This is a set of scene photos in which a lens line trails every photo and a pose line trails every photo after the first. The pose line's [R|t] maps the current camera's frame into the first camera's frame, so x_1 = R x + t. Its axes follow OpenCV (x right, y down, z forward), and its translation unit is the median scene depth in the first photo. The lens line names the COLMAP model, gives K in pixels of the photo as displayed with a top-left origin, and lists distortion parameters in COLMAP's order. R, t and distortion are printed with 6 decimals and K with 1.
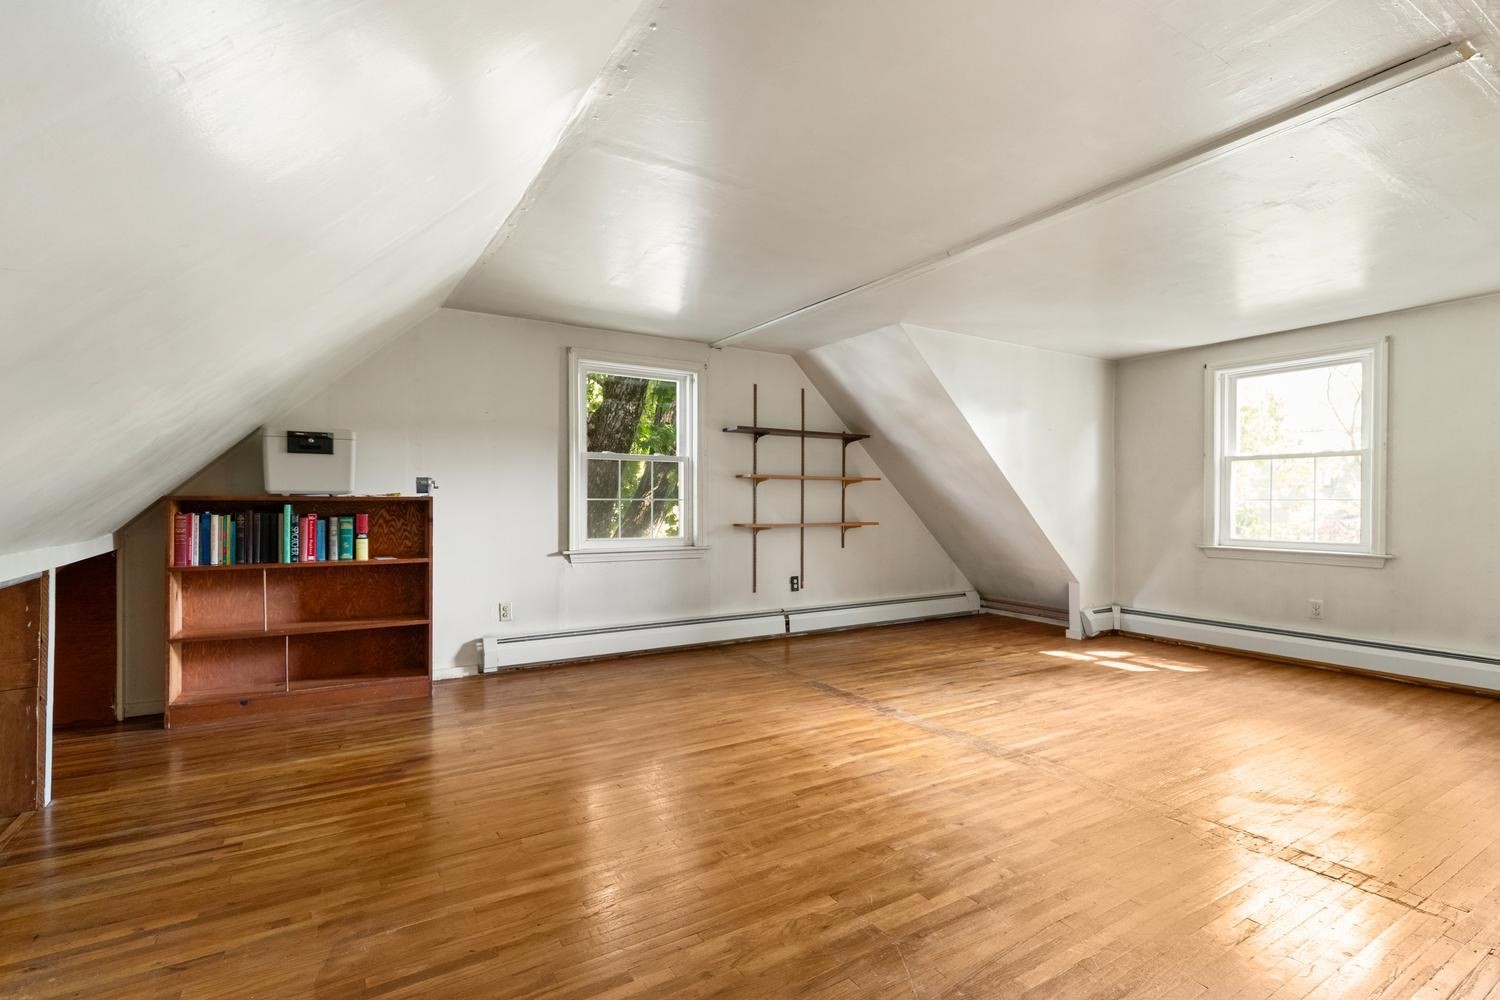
lens RADIAL K [[690.2, 0, 744.2], [0, 690.2, 504.2], [0, 0, 1]] dist [-0.001493, -0.000200]
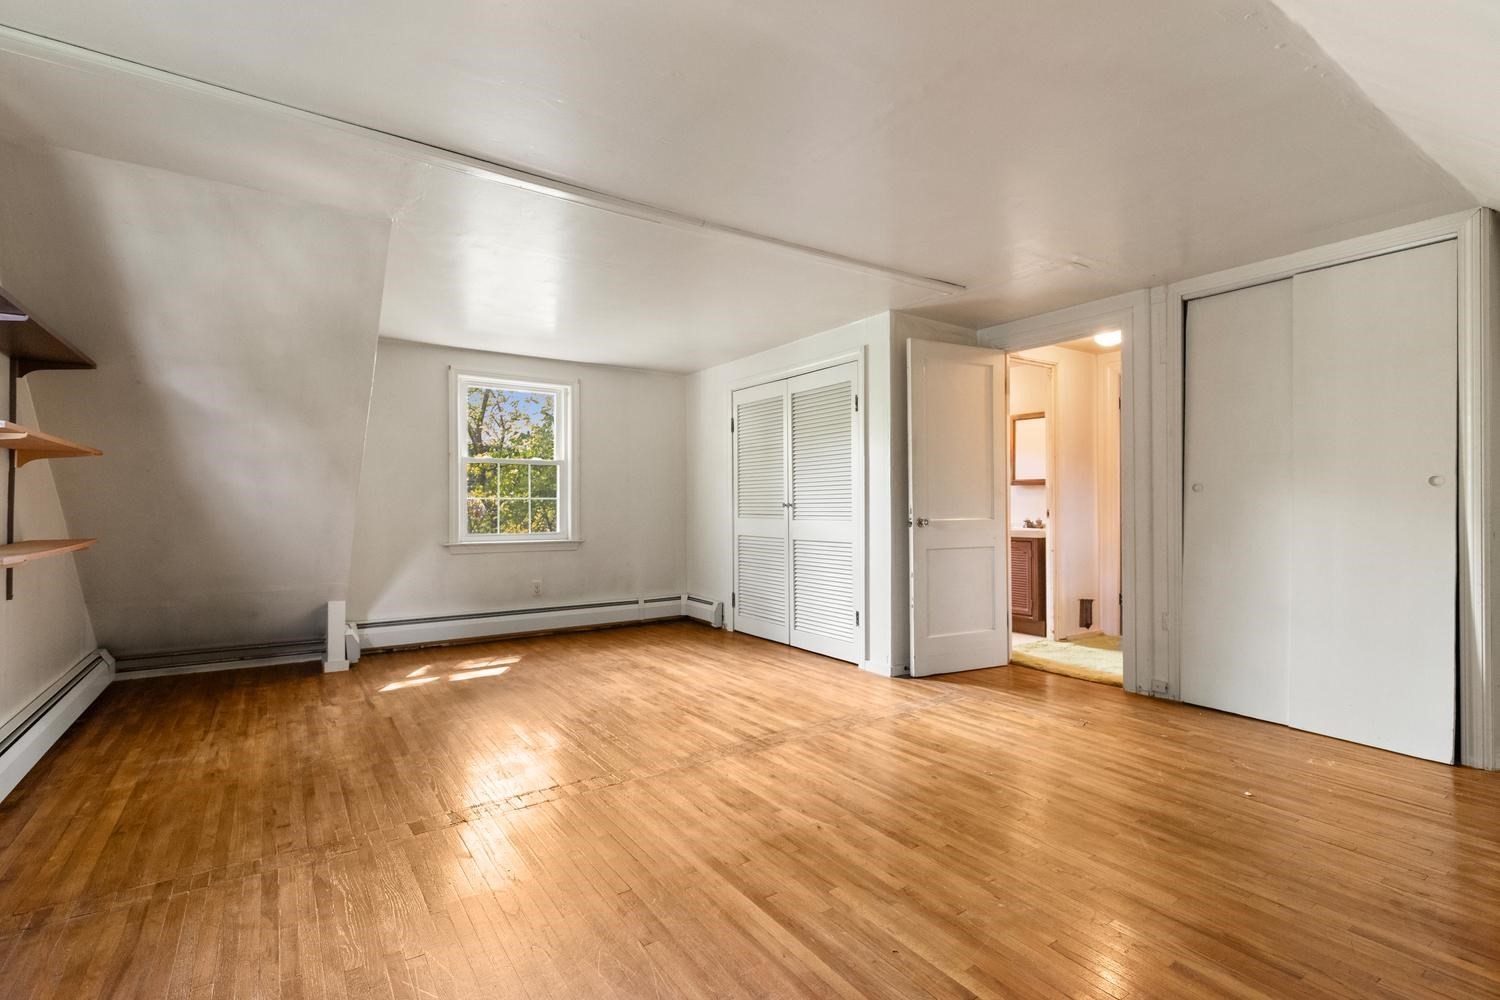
lens RADIAL K [[690.2, 0, 746.1], [0, 690.2, 502.9], [0, 0, 1]] dist [-0.001493, -0.000200]
pose [[-0.044351, -0.000638, 0.999016, -0.543185], [0.001984, 0.999998, 0.000727, -0.000101], [-0.999014, 0.002014, -0.044350, 0.892856]]
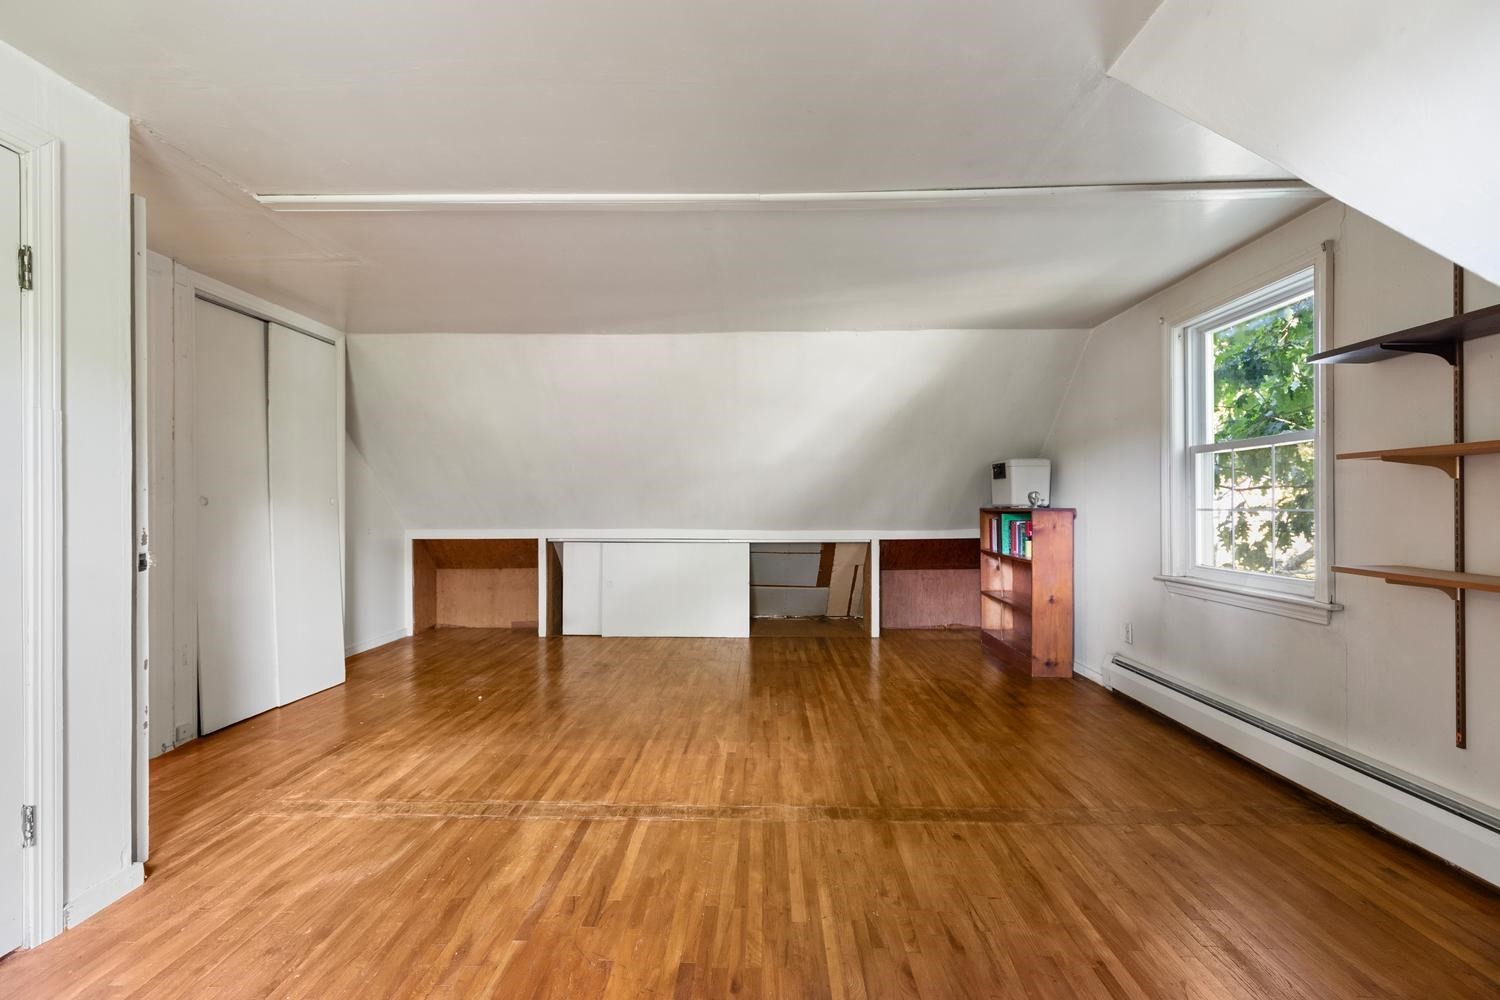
lens RADIAL K [[690.2, 0, 745.0], [0, 690.2, 502.4], [0, 0, 1]] dist [-0.001493, -0.000200]
pose [[-0.543834, -0.004233, -0.839182, 0.863298], [-0.001314, 0.999990, -0.004192, -0.014521], [0.839192, -0.001177, -0.543834, 1.328046]]
